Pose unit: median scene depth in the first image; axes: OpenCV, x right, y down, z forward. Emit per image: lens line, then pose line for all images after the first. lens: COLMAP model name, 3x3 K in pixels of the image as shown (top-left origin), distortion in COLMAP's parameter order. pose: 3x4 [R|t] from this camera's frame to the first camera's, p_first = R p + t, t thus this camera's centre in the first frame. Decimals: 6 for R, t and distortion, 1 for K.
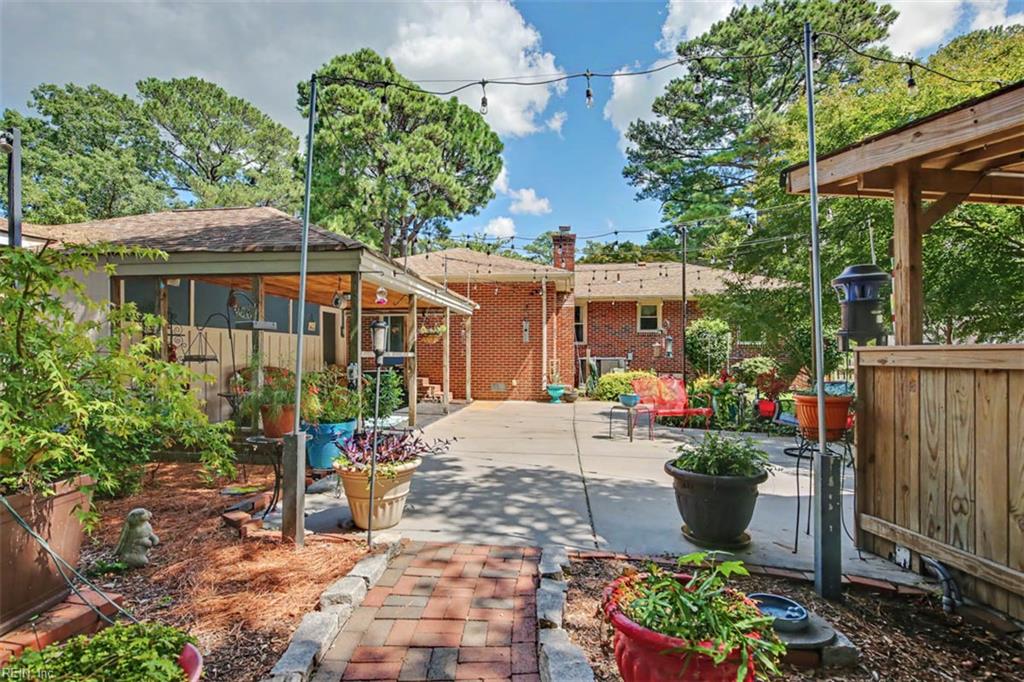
lens RADIAL K [[487.4, 0, 510.2], [0, 487.4, 342.0], [0, 0, 1]] dist [-0.002775, -0.000234]
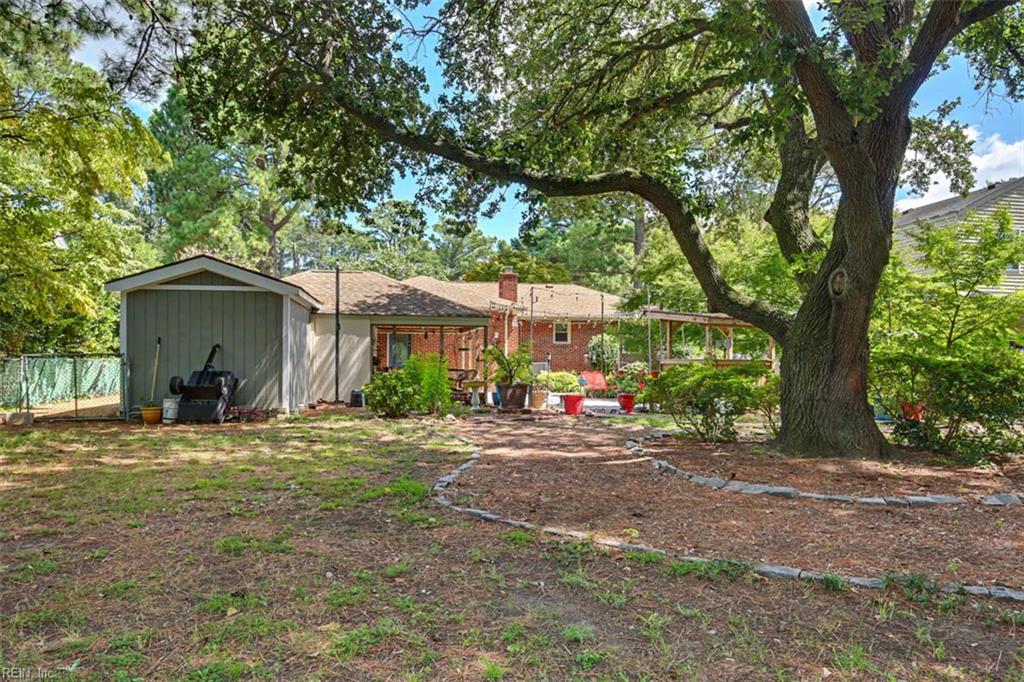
lens RADIAL K [[710.3, 0, 512.8], [0, 710.3, 343.4], [0, 0, 1]] dist [0.000793, -0.000016]
pose [[0.953761, 0.006826, 0.300490, -0.448985], [-0.008047, 0.999964, 0.002826, -0.026206], [-0.300460, -0.005114, 0.953781, -0.856816]]
